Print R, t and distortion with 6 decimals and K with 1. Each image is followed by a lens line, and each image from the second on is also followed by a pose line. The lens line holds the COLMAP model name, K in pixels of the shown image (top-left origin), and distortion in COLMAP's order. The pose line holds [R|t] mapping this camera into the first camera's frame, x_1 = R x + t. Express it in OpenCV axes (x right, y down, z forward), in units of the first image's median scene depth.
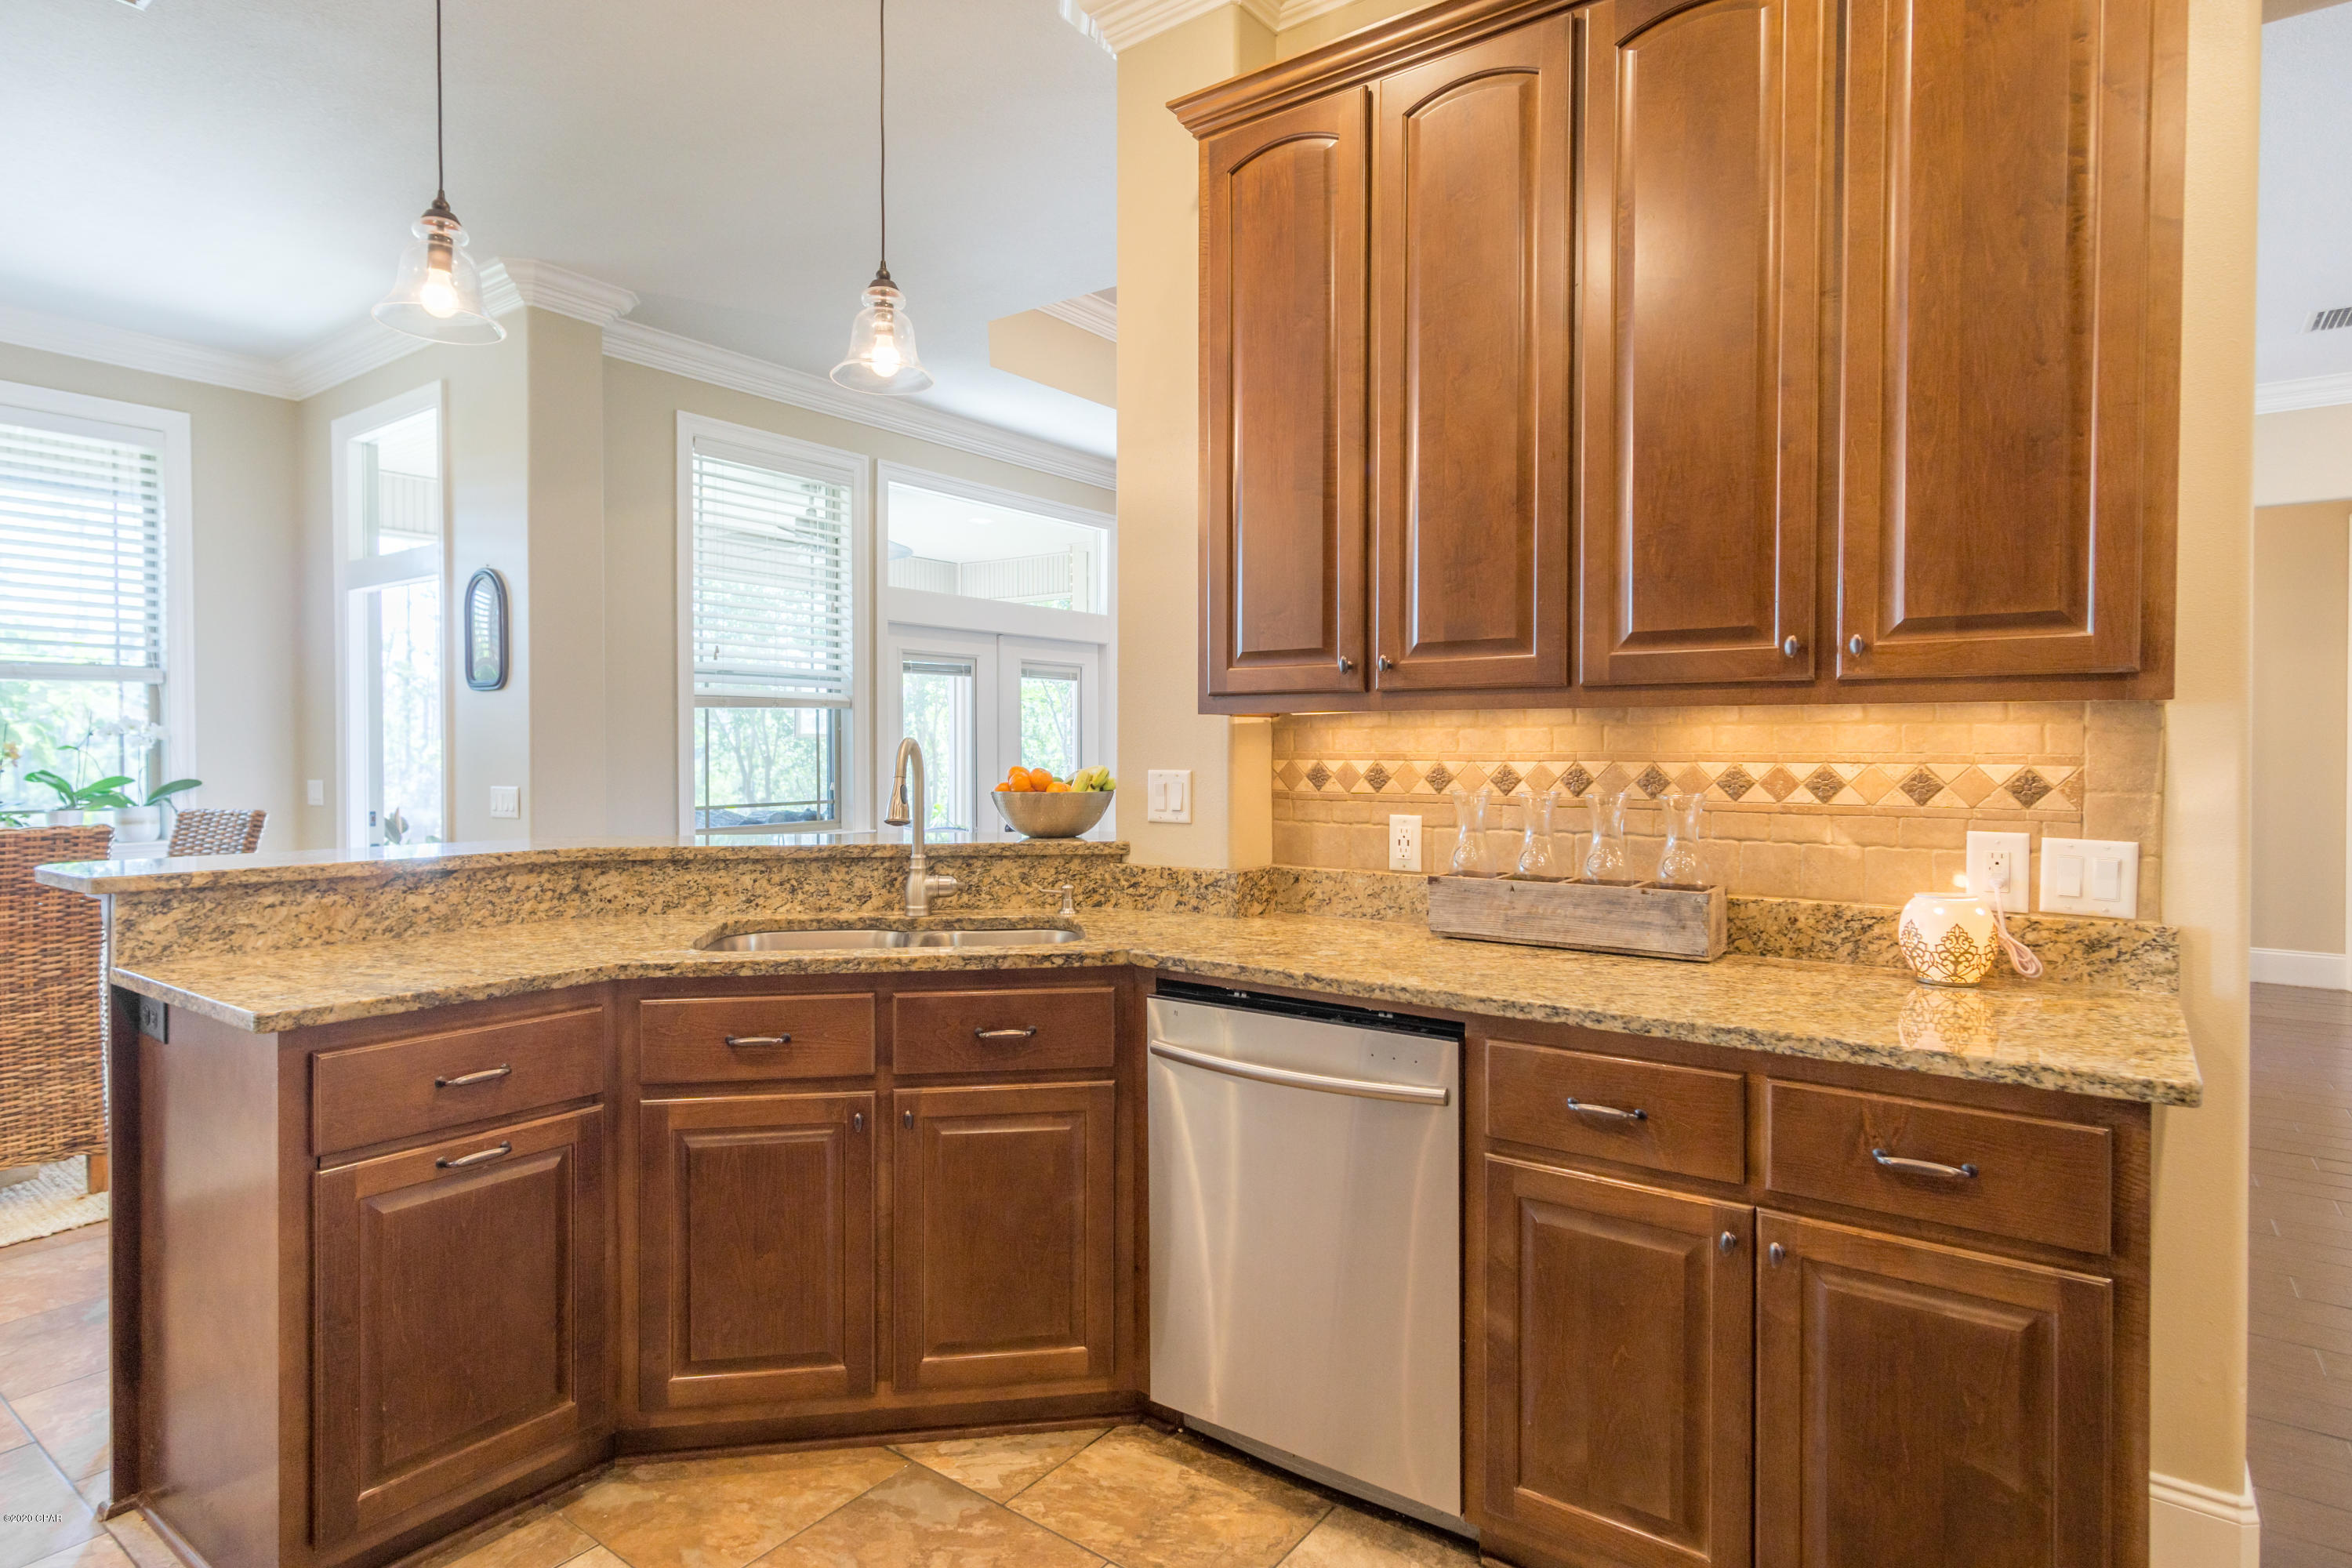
lens RADIAL K [[1230.7, 0, 1183.1], [0, 1230.7, 770.8], [0, 0, 1]] dist [-0.000528, 0.000609]
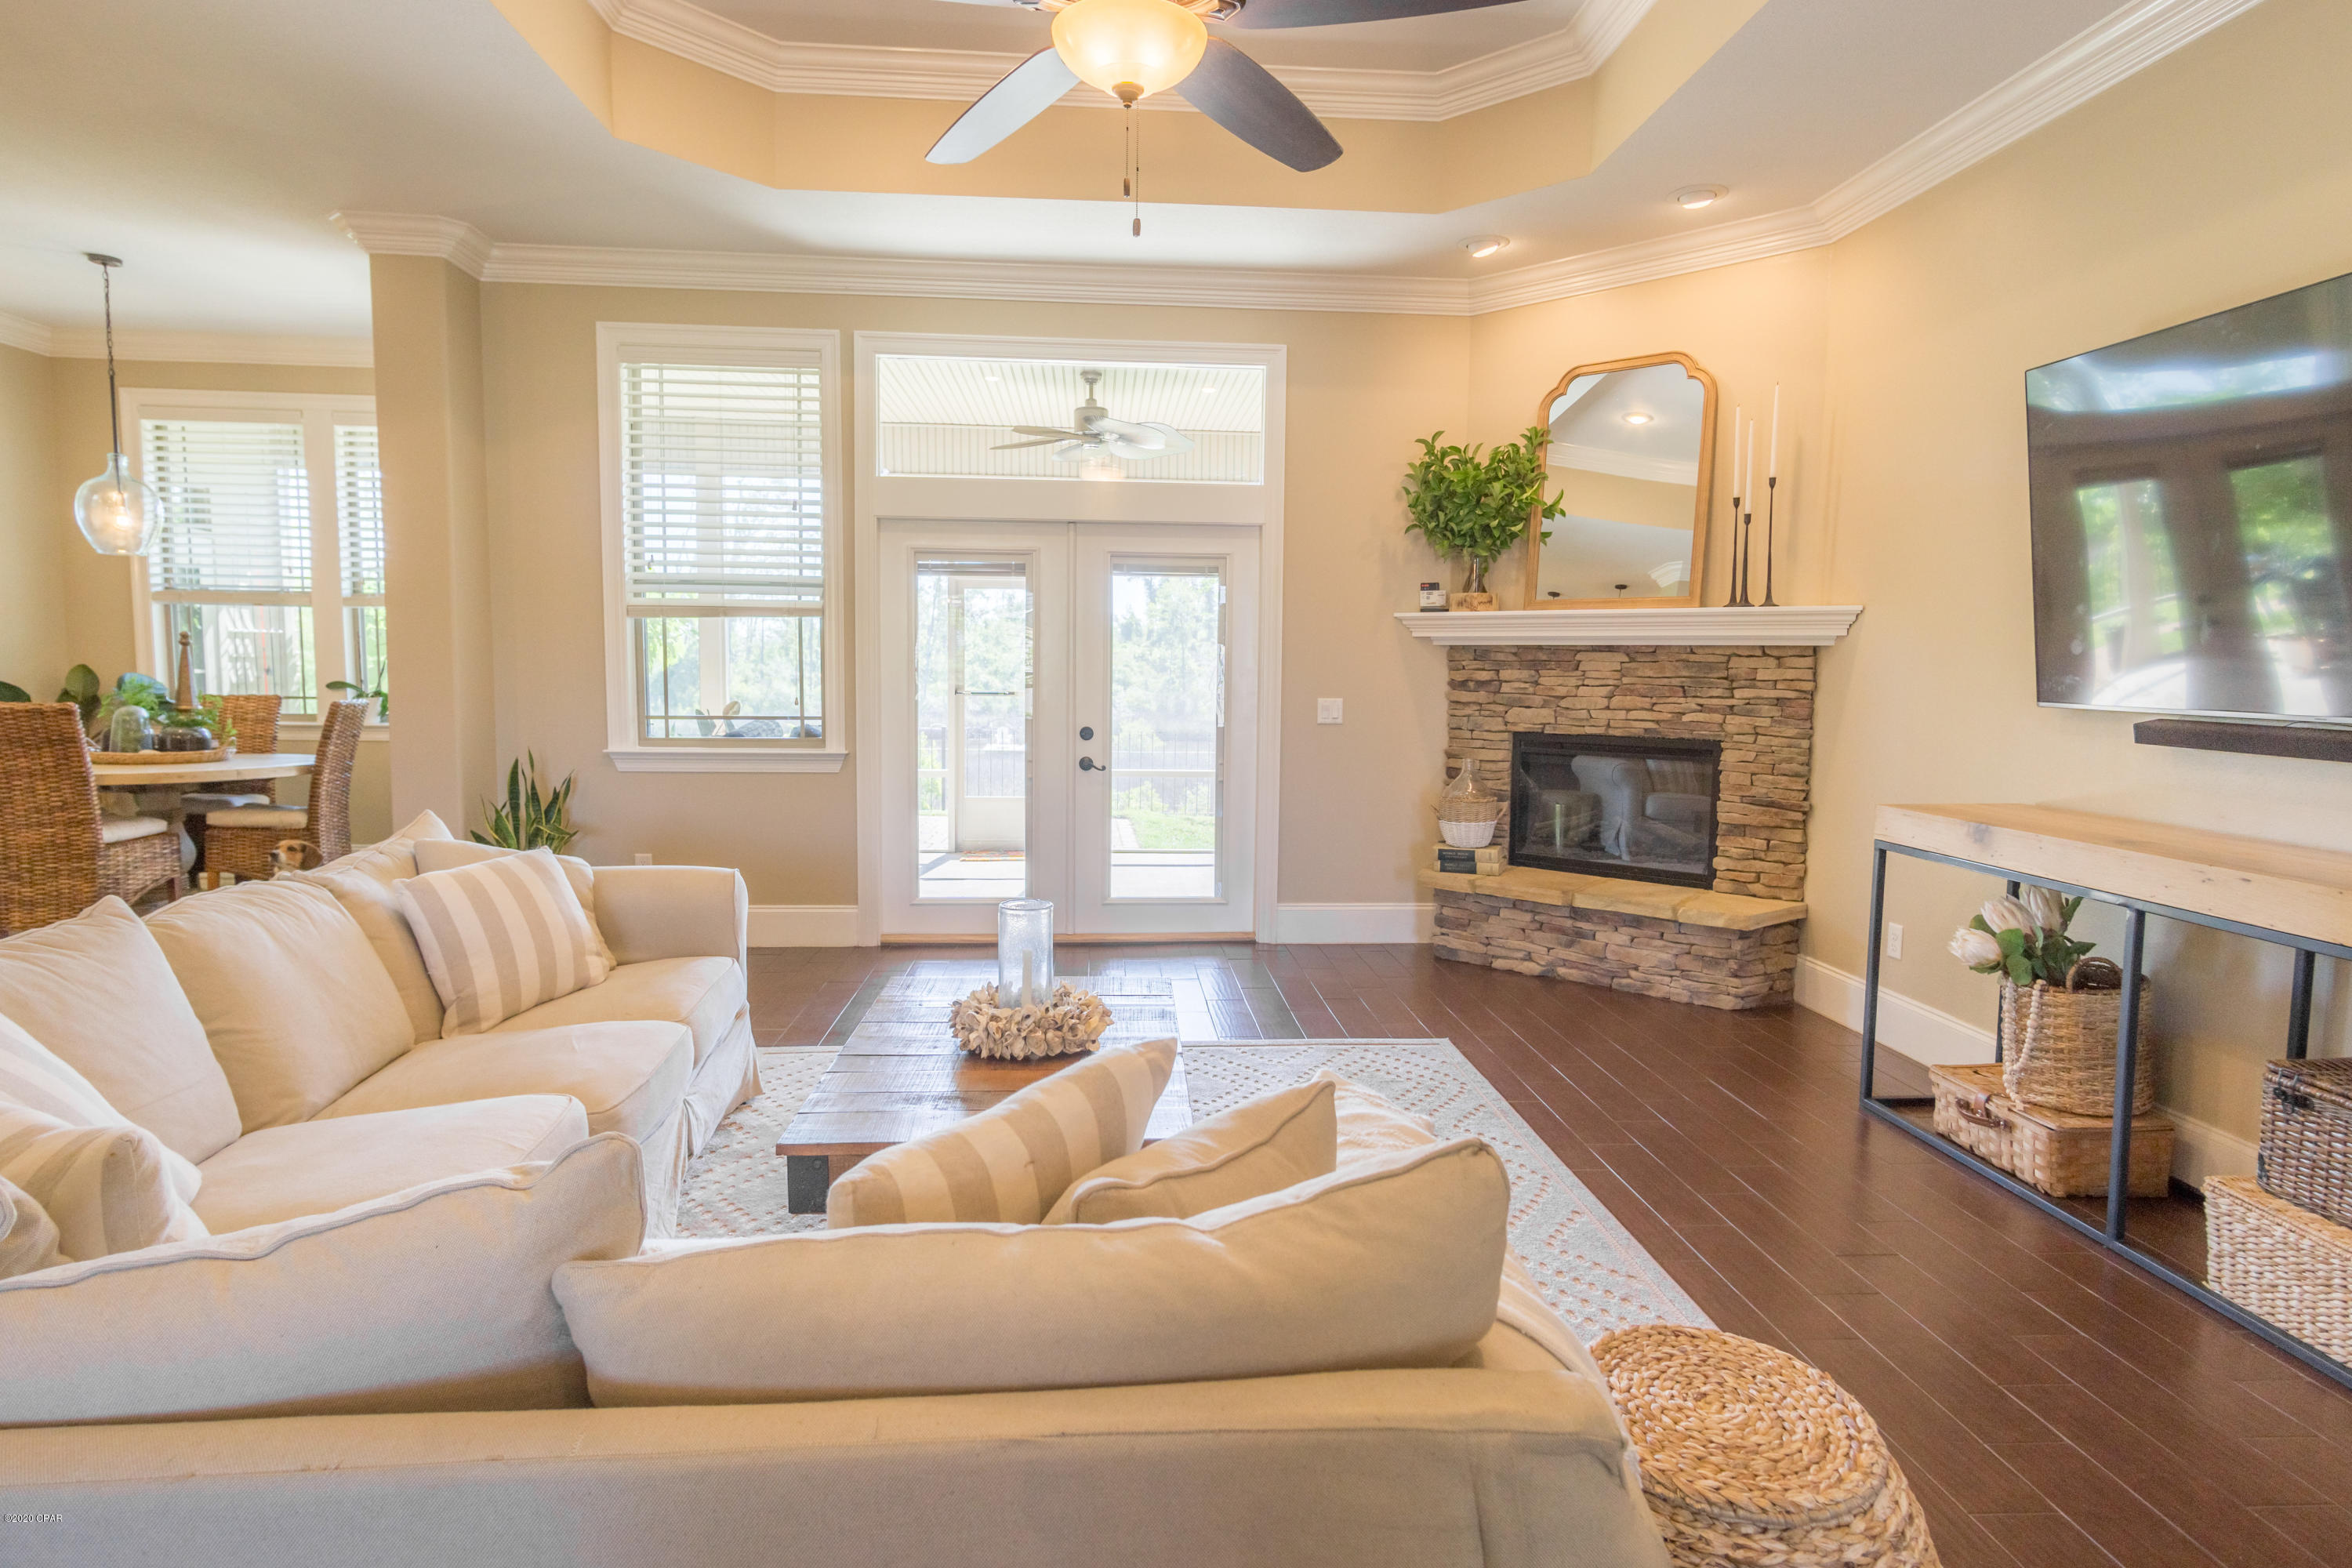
lens RADIAL K [[1230.7, 0, 1183.1], [0, 1230.7, 770.8], [0, 0, 1]] dist [-0.000528, 0.000609]
pose [[0.648150, 0.071104, -0.758186, 1.445394], [-0.026363, 0.997130, 0.070975, -0.019904], [0.761056, -0.026014, 0.648164, 1.457193]]
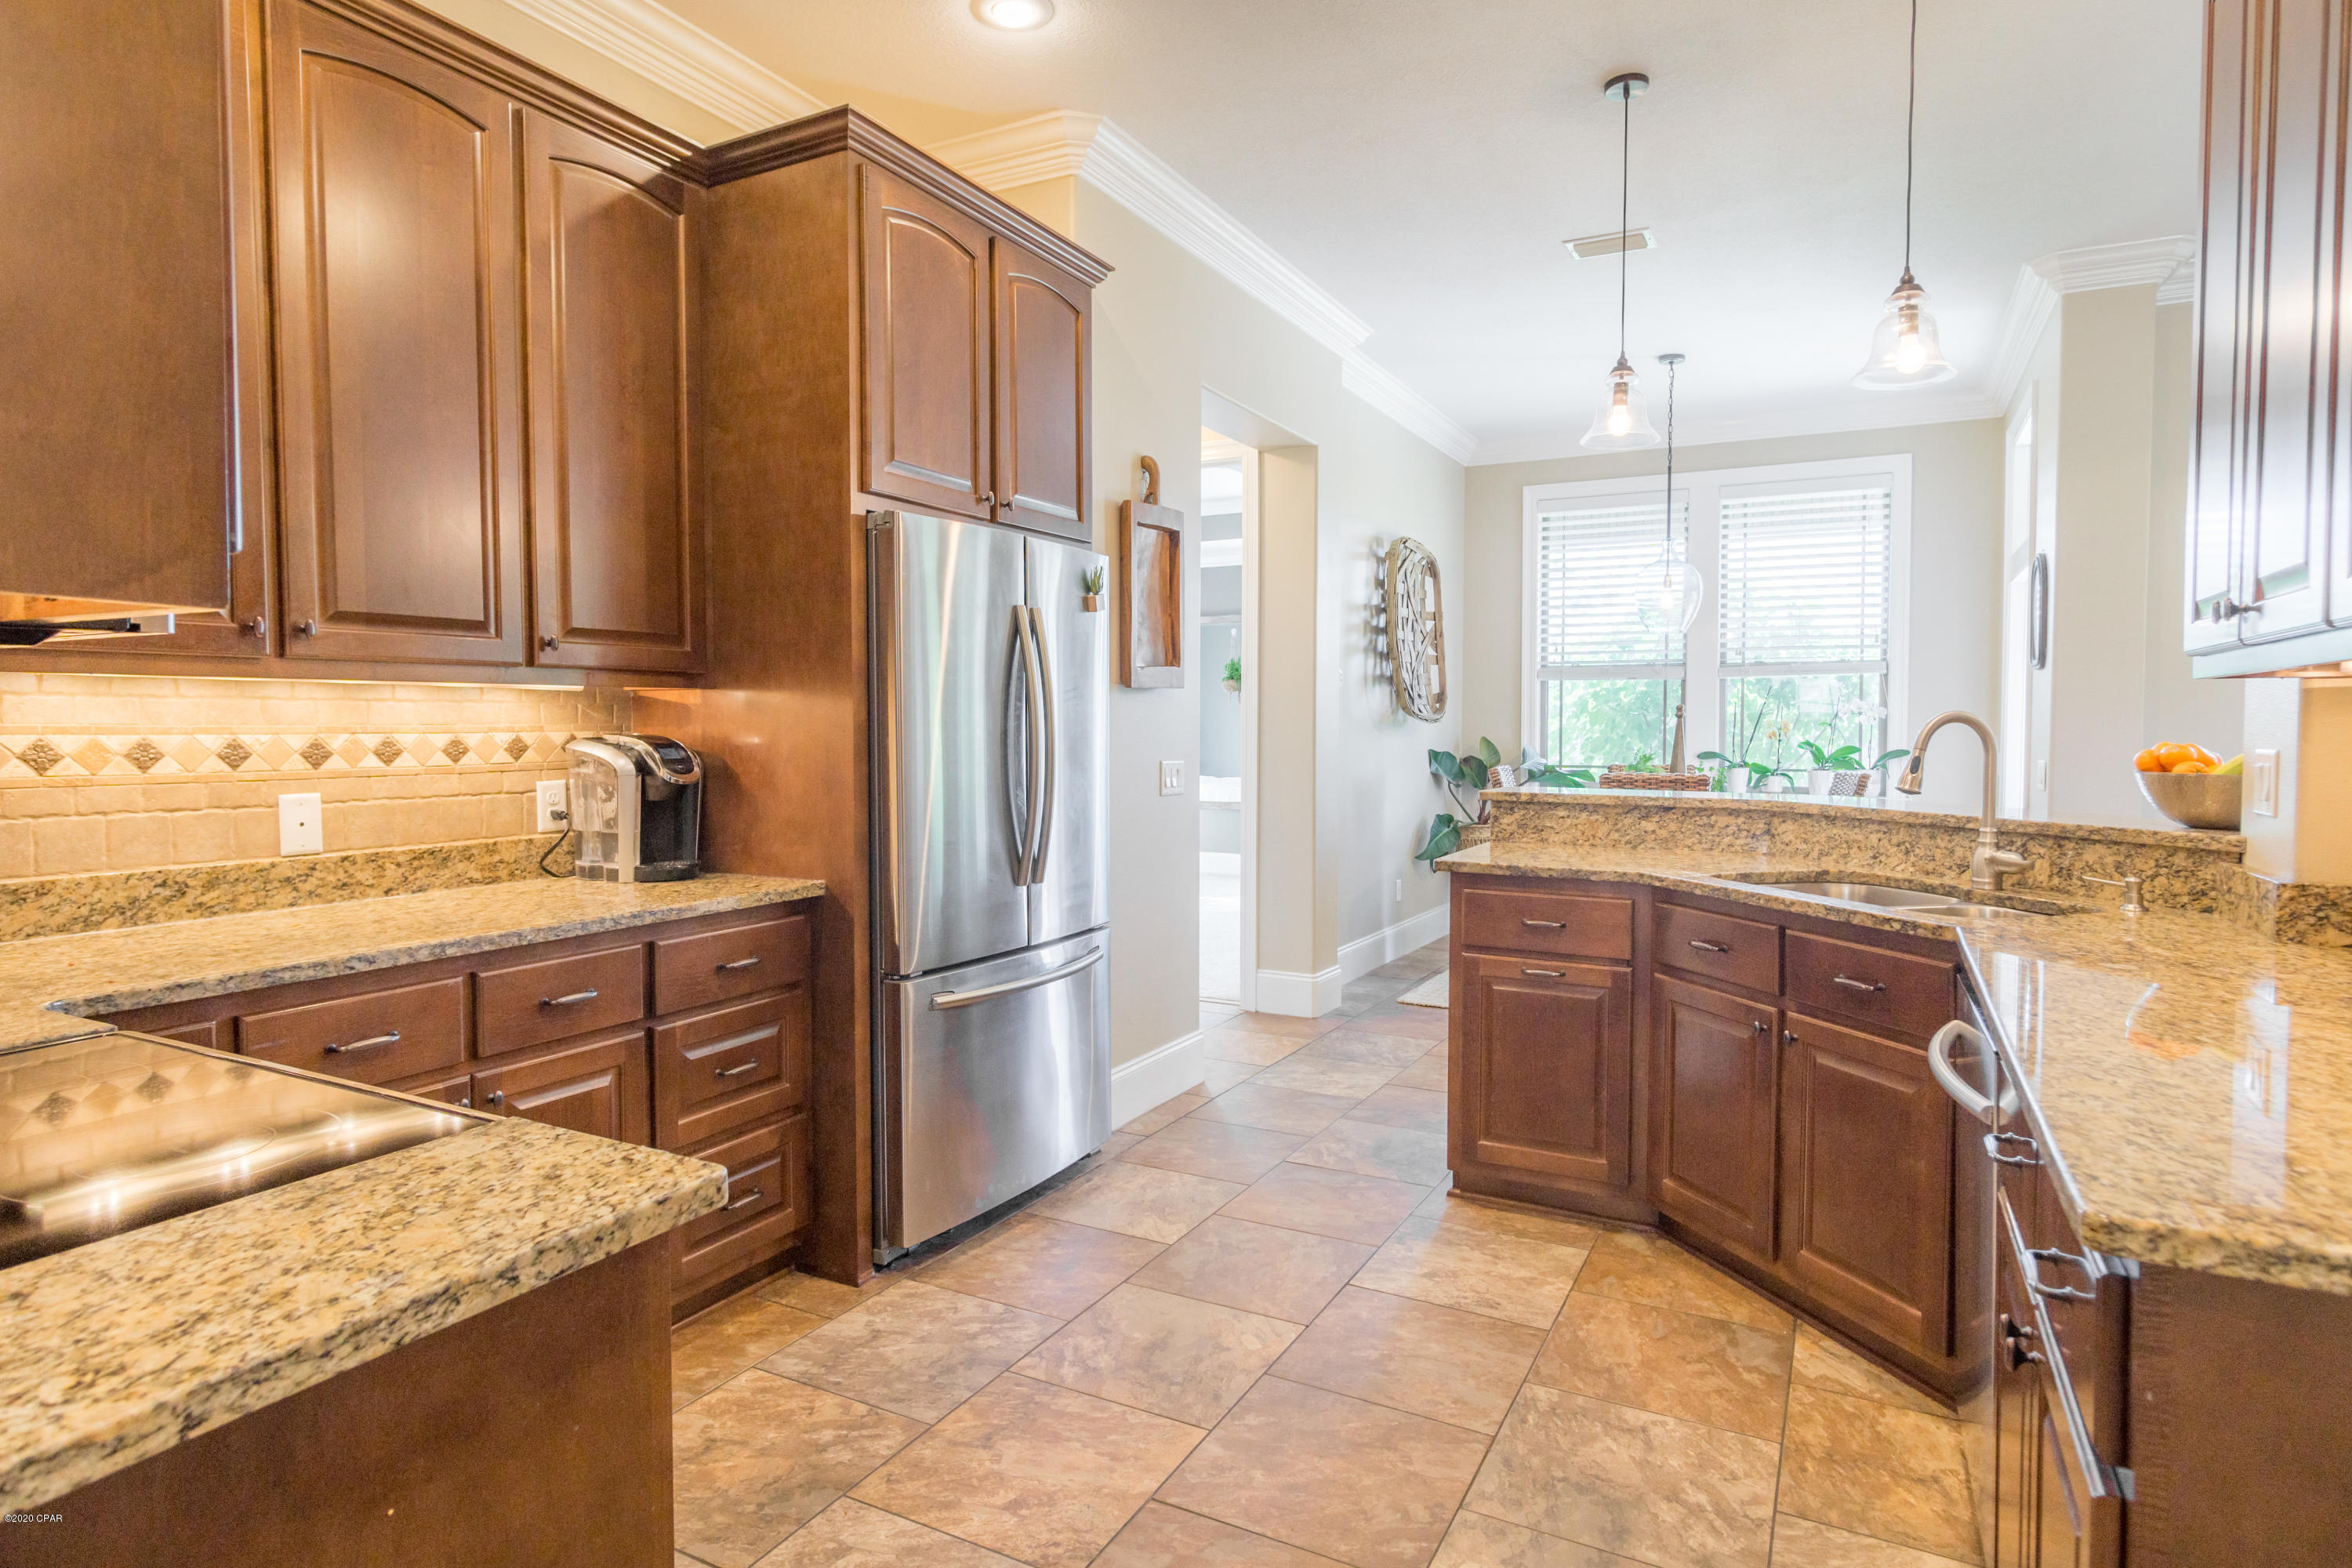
lens RADIAL K [[1230.7, 0, 1183.1], [0, 1230.7, 770.8], [0, 0, 1]] dist [-0.000528, 0.000609]
pose [[0.153432, 0.037415, -0.987451, 0.652025], [-0.020547, 0.999188, 0.034667, 0.000162], [0.987946, 0.014970, 0.154076, 0.191342]]
